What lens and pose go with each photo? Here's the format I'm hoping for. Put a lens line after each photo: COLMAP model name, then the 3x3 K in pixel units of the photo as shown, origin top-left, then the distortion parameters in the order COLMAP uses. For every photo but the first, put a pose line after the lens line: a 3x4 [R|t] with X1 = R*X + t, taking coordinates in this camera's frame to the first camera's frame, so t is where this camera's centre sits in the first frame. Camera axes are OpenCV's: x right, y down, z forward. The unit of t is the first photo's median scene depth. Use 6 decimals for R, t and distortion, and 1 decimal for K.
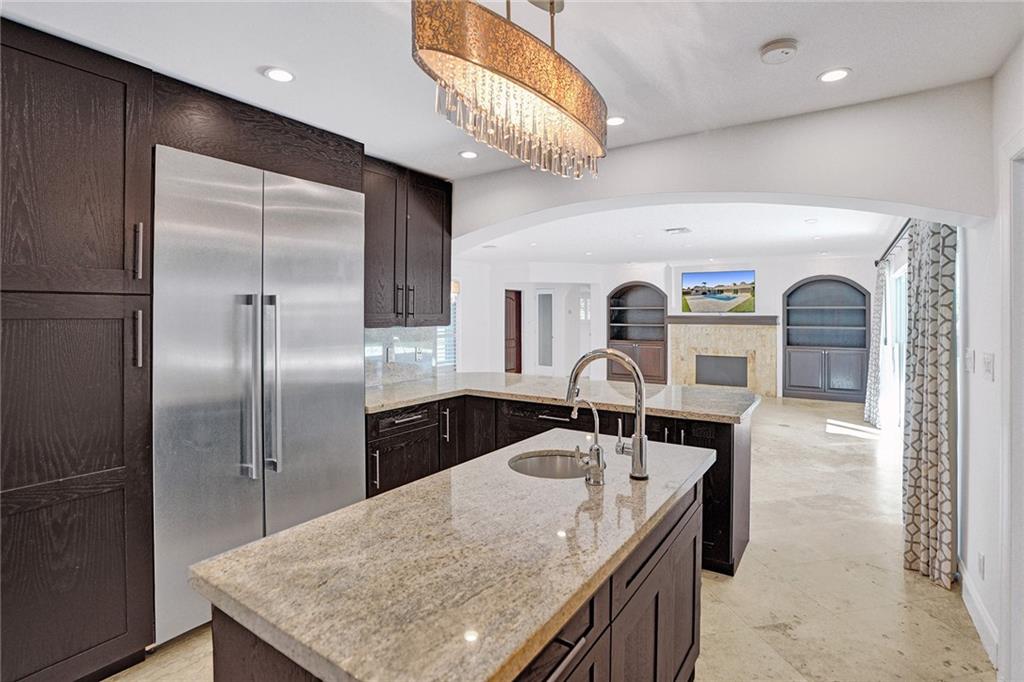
lens RADIAL K [[502.5, 0, 522.9], [0, 502.5, 328.3], [0, 0, 1]] dist [-0.064577, 0.018928]
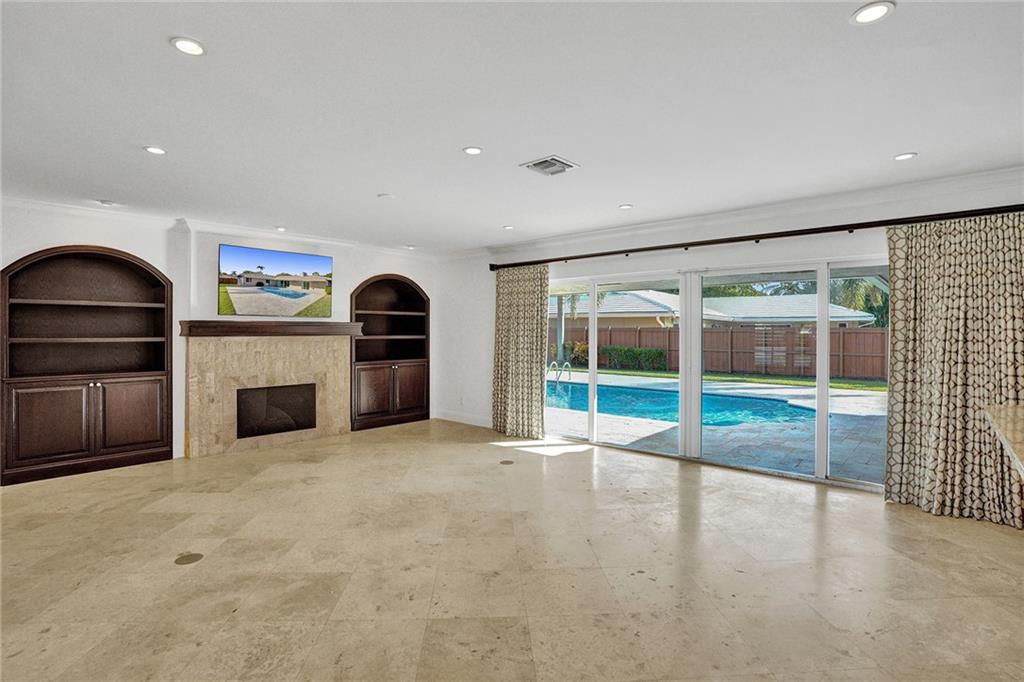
lens RADIAL K [[502.5, 0, 522.9], [0, 502.5, 328.3], [0, 0, 1]] dist [-0.064577, 0.018928]
pose [[0.133147, 0.005035, 0.991083, -0.185784], [0.029561, 0.999522, -0.009049, -0.002611], [-0.990655, 0.030502, 0.132935, 0.628616]]
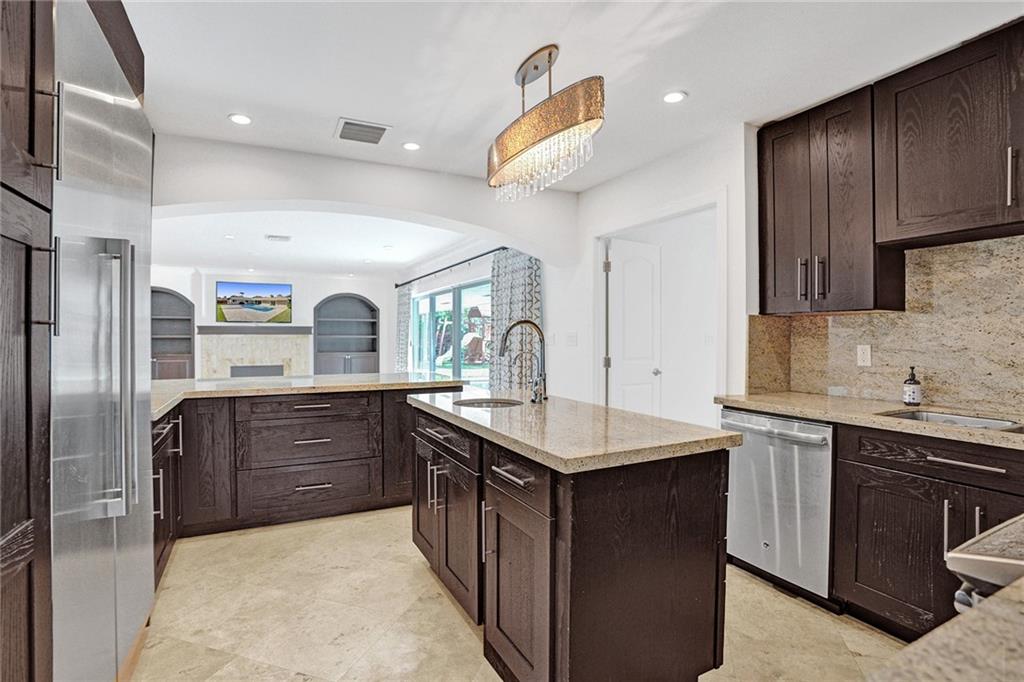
lens RADIAL K [[497.7, 0, 508.0], [0, 497.7, 338.4], [0, 0, 1]] dist [-0.066159, 0.024850]
pose [[0.497073, -0.003829, 0.867700, -0.223896], [0.023906, 0.999671, -0.009283, 0.022190], [-0.867379, 0.025357, 0.497001, 0.057400]]
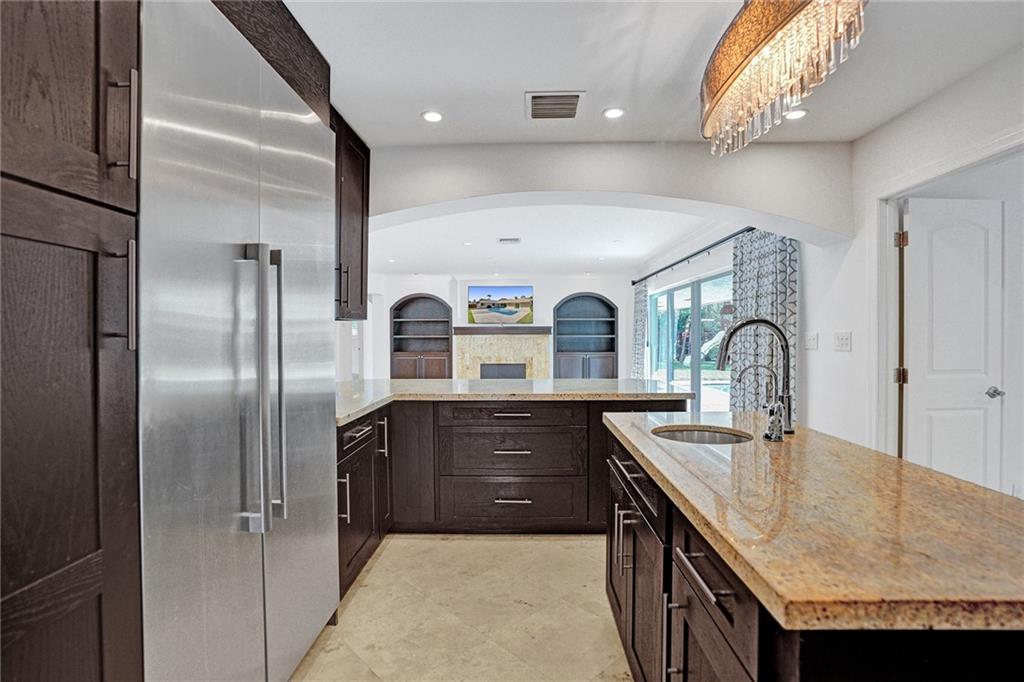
lens RADIAL K [[490.8, 0, 512.0], [0, 490.8, 341.0], [0, 0, 1]] dist [-0.071156, 0.027684]
pose [[0.849321, -0.010197, 0.527778, -0.157179], [0.018605, 0.999770, -0.010622, 0.018283], [-0.527548, 0.018841, 0.849316, 0.078163]]
